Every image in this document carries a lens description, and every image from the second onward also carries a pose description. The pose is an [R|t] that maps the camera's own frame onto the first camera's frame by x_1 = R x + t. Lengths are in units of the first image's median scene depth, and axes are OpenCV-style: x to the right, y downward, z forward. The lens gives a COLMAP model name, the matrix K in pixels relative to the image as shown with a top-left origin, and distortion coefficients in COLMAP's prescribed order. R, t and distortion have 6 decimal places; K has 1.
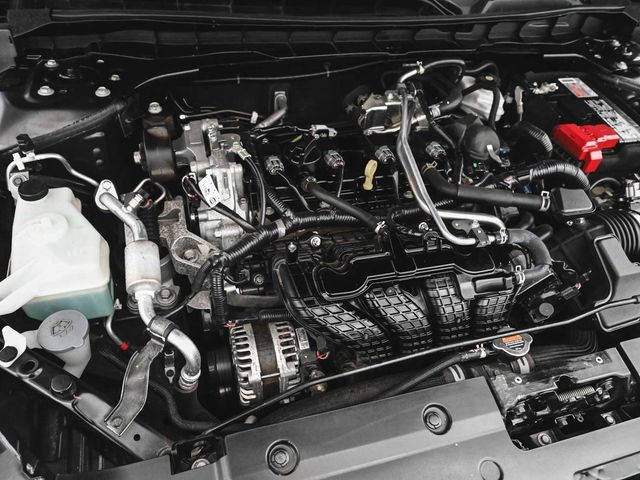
lens RADIAL K [[468.1, 0, 320.0], [0, 468.1, 240.0], [0, 0, 1]] dist [-0.032358, 0.001777]
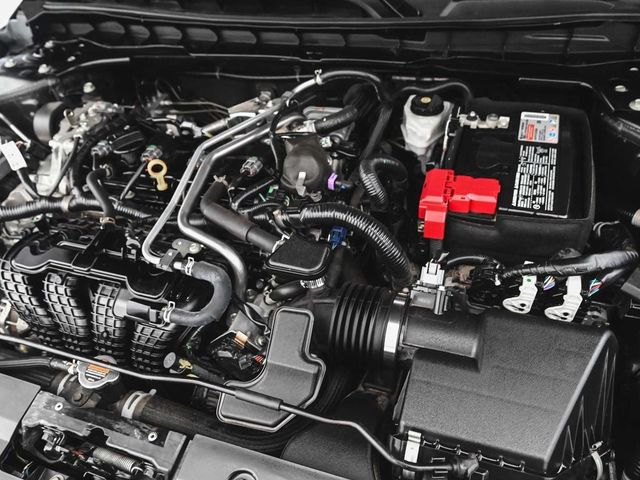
lens RADIAL K [[498.3, 0, 320.0], [0, 498.3, 240.0], [0, 0, 1]] dist [-0.013829, 0.000178]
pose [[0.818766, 0.260535, -0.511609, 0.851147], [-0.277803, 0.959625, 0.044098, -0.133108], [0.502442, 0.106021, 0.858086, 0.263329]]
